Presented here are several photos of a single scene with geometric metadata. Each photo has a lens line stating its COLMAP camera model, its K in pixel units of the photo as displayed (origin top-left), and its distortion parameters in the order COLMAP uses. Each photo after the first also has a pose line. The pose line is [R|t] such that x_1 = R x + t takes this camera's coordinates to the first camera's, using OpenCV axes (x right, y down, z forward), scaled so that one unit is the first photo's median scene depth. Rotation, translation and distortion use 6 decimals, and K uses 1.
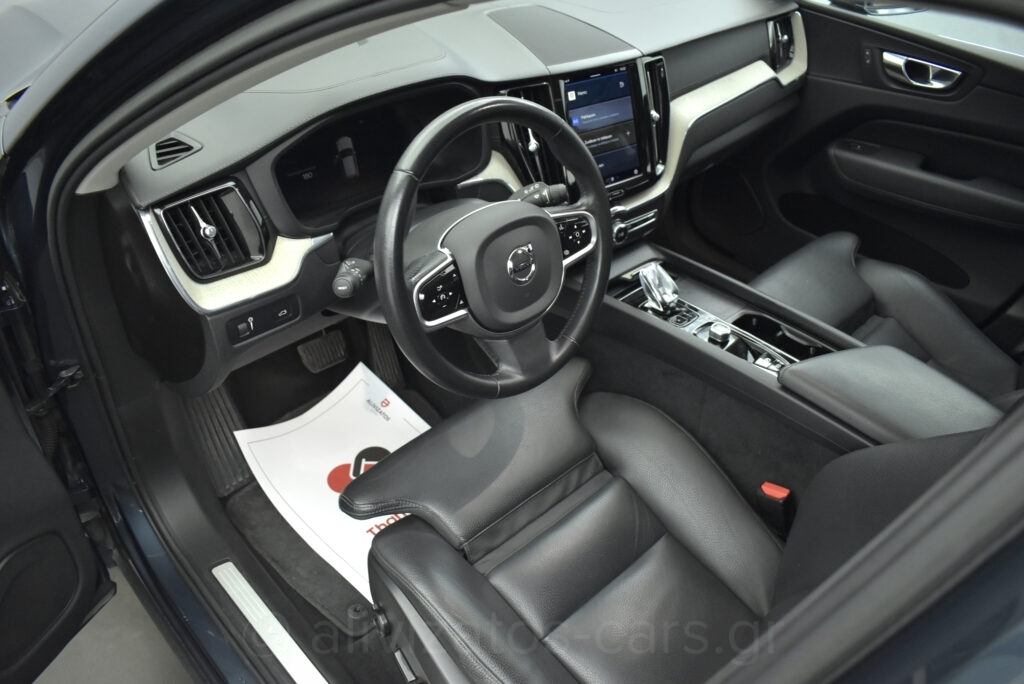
lens RADIAL K [[794.7, 0, 512.0], [0, 794.7, 342.0], [0, 0, 1]] dist [-0.109547, 0.001961]
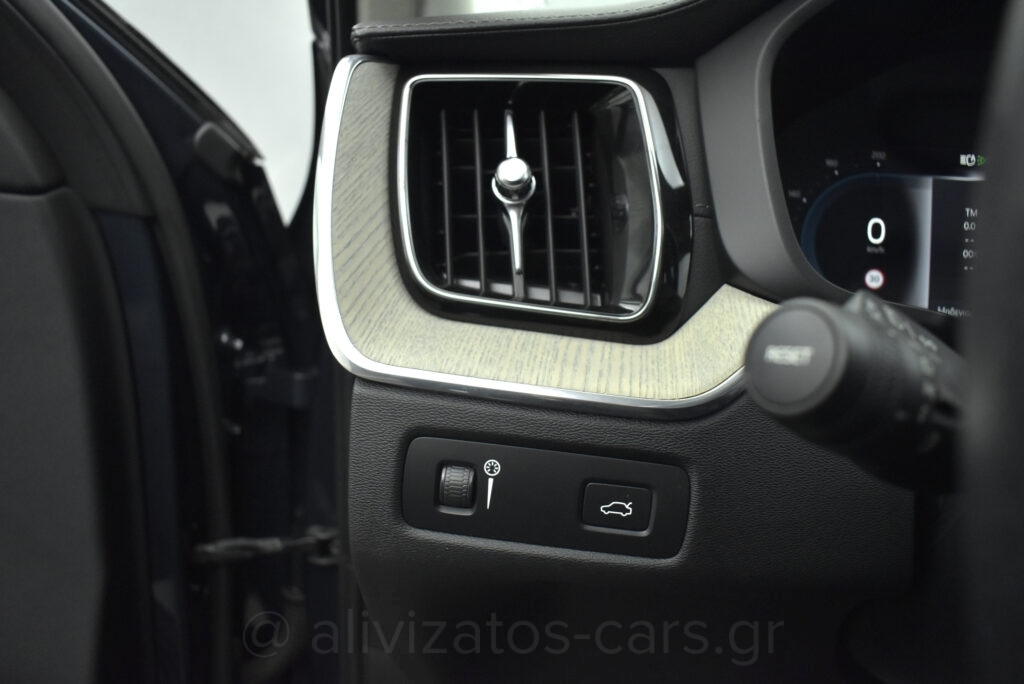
lens RADIAL K [[794.7, 0, 512.0], [0, 794.7, 342.0], [0, 0, 1]] dist [-0.109547, 0.001961]
pose [[0.616413, 0.134382, -0.775871, -0.106443], [-0.497966, 0.829805, -0.251900, 0.002149], [0.609971, 0.541632, 0.578420, 0.772086]]
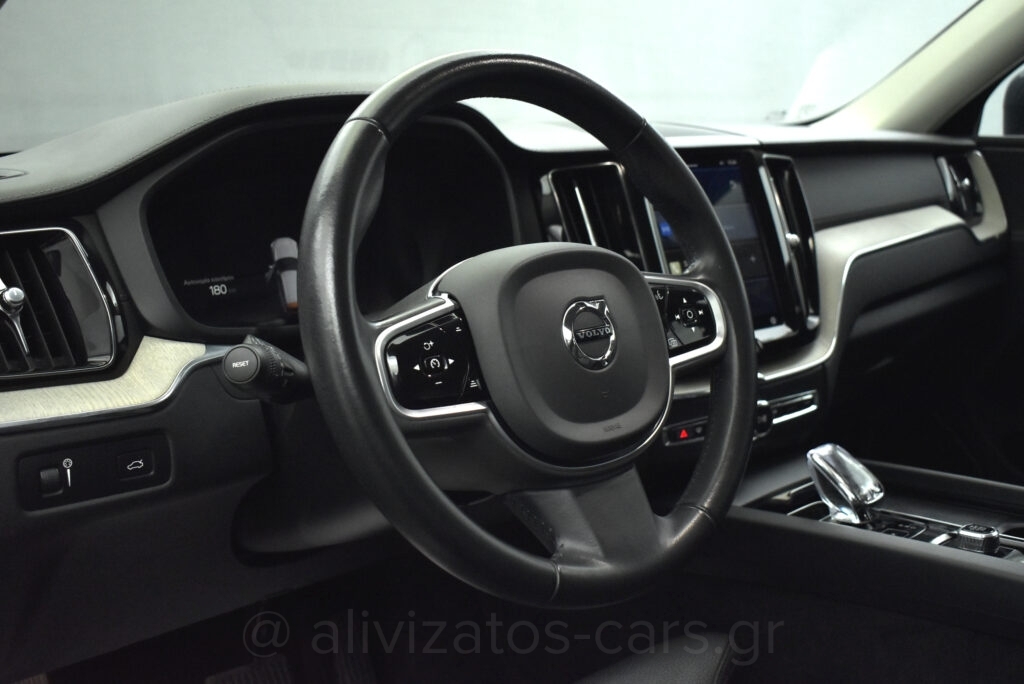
lens RADIAL K [[1073.3, 0, 512.0], [0, 1073.3, 342.0], [0, 0, 1]] dist [-0.089704, 0.015546]
pose [[0.996875, -0.062301, -0.048564, -0.004505], [0.033286, 0.888841, -0.457006, 0.214744], [0.071638, 0.453961, 0.888137, 0.352226]]
